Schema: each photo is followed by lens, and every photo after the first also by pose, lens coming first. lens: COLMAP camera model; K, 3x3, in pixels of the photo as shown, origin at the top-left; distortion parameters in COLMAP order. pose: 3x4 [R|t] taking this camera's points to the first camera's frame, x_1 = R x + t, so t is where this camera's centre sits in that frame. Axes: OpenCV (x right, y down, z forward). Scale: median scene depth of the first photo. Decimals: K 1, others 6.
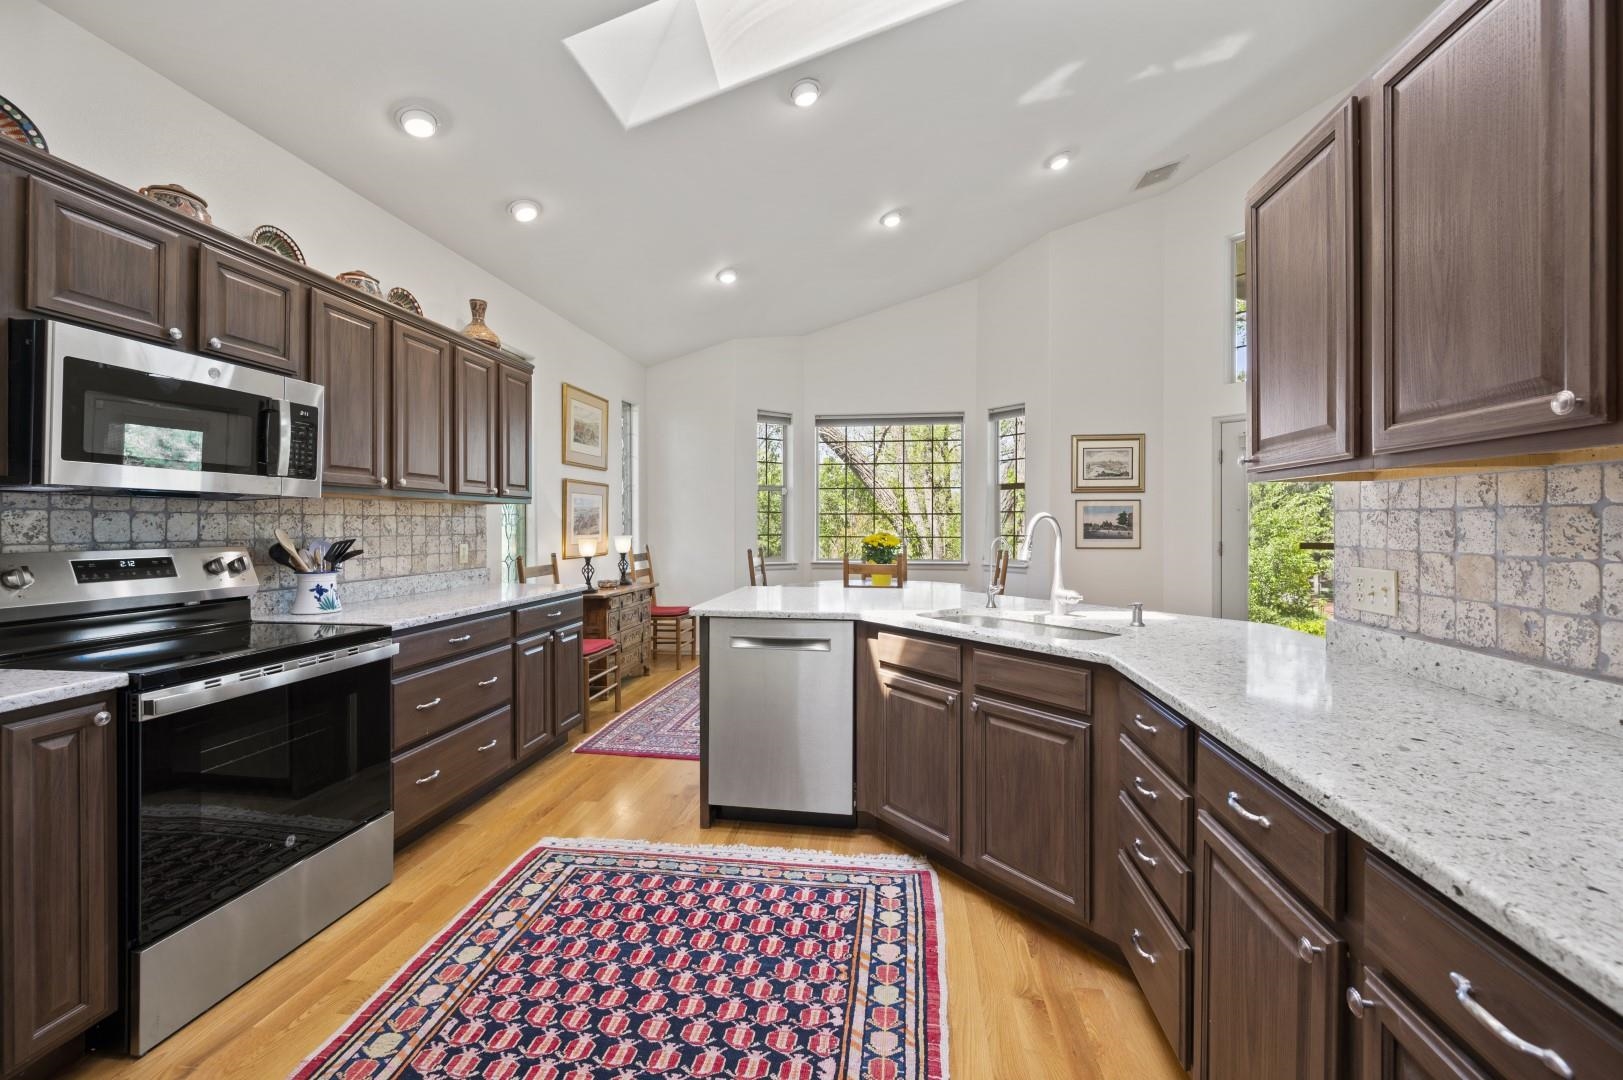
lens RADIAL K [[647.5, 0, 808.2], [0, 647.5, 523.9], [0, 0, 1]] dist [-0.000489, -0.000249]
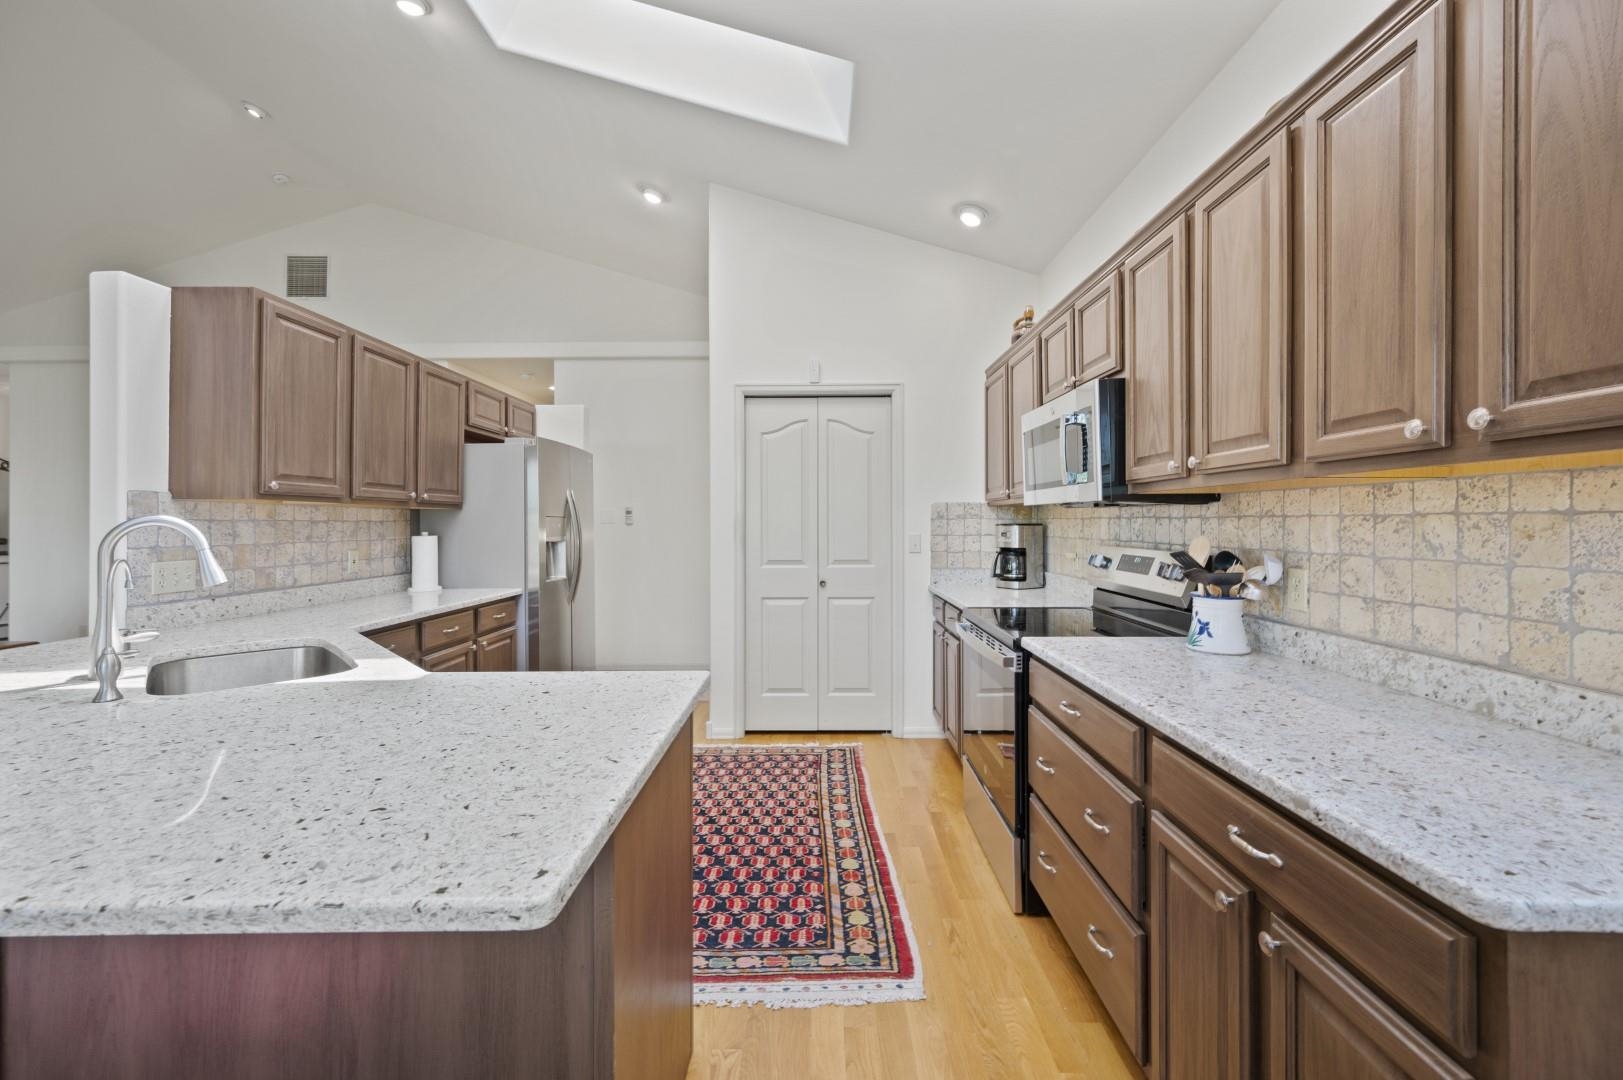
lens RADIAL K [[647.5, 0, 815.0], [0, 647.5, 522.7], [0, 0, 1]] dist [-0.000489, -0.000249]
pose [[-0.990236, 0.001851, -0.139386, -0.256998], [0.001524, 0.999996, 0.002450, -0.013297], [0.139390, 0.002213, -0.990235, 2.097420]]
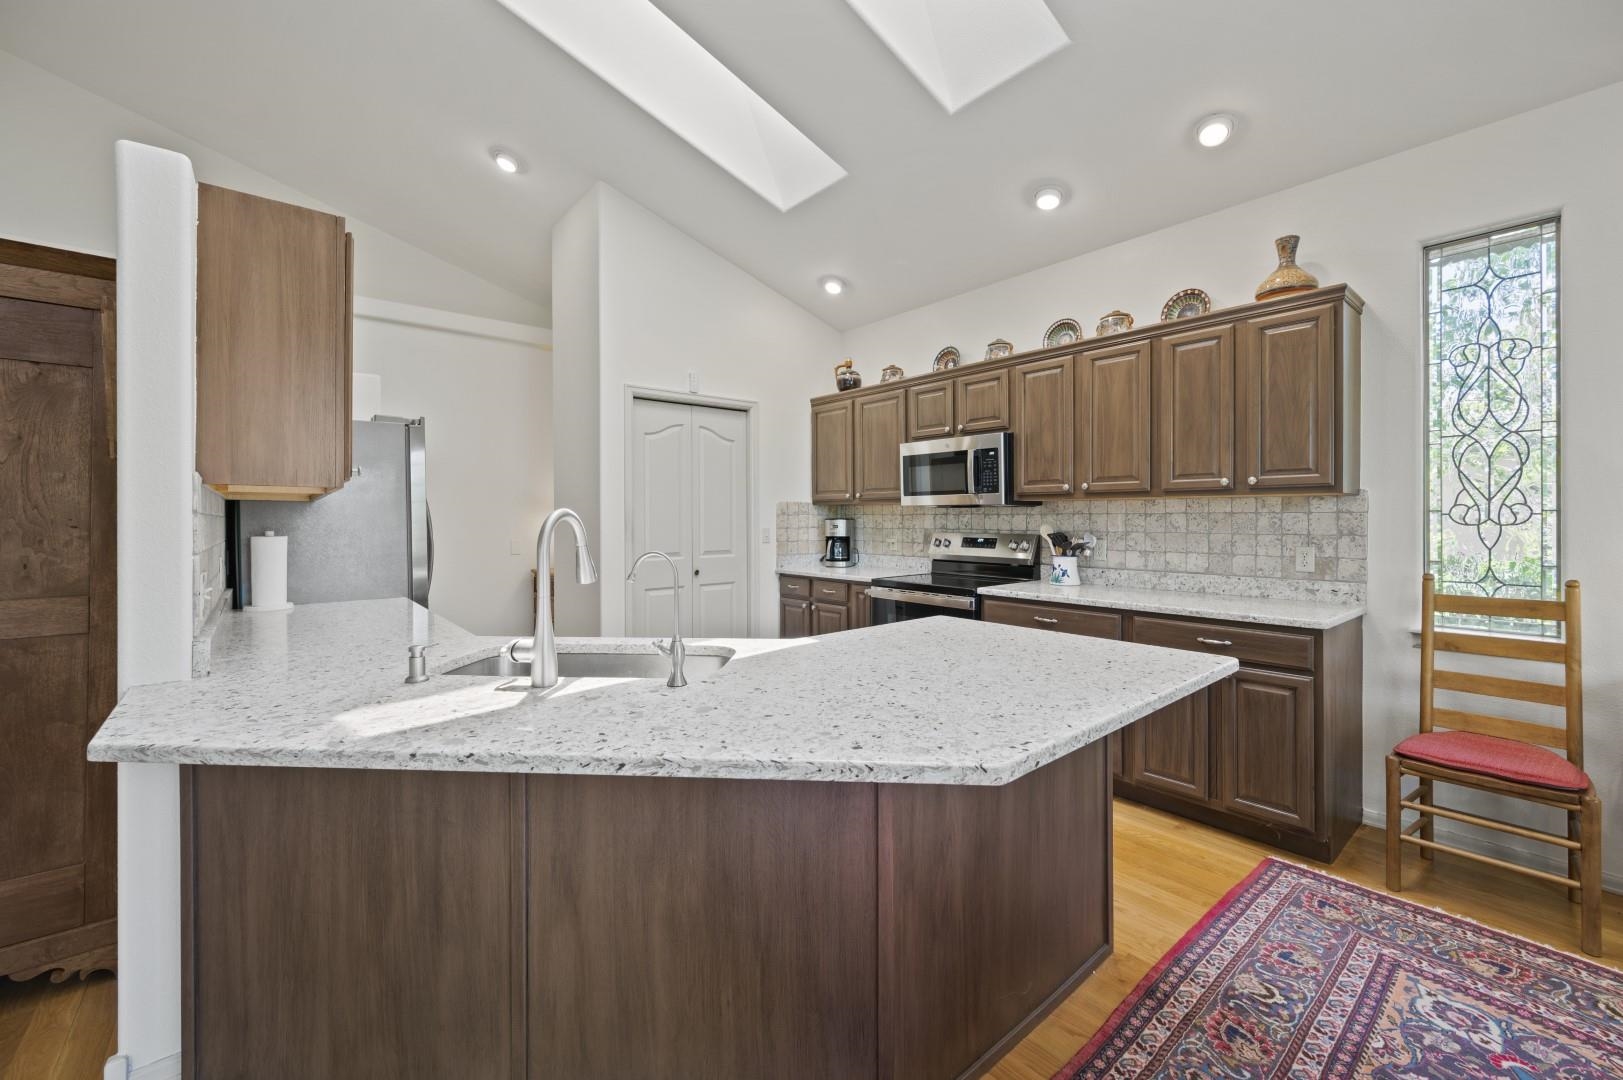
lens RADIAL K [[647.5, 0, 815.9], [0, 647.5, 516.5], [0, 0, 1]] dist [-0.000489, -0.000249]
pose [[-0.658891, 0.001779, -0.752237, 0.806207], [0.002044, 0.999998, 0.000575, -0.014253], [0.752236, -0.001159, -0.658893, 1.907712]]
